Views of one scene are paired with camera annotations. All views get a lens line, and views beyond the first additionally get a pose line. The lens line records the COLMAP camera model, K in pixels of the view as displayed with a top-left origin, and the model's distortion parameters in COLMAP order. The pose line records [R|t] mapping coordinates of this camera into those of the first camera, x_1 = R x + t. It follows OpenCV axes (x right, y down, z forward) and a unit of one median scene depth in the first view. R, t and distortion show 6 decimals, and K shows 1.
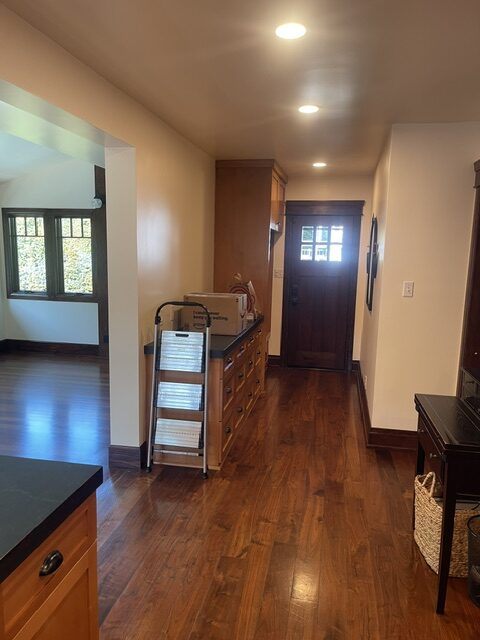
lens RADIAL K [[478.9, 0, 237.4], [0, 478.9, 322.8], [0, 0, 1]] dist [0.067283, -0.079704]
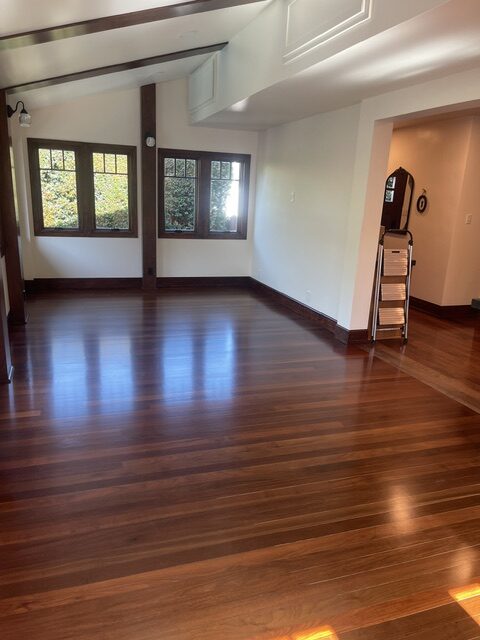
lens RADIAL K [[478.9, 0, 237.4], [0, 478.9, 322.8], [0, 0, 1]] dist [0.067283, -0.079704]
pose [[0.859267, -0.122036, 0.496757, -0.645650], [0.052498, 0.987036, 0.151673, -0.005828], [-0.508827, -0.104249, 0.854533, -0.041961]]
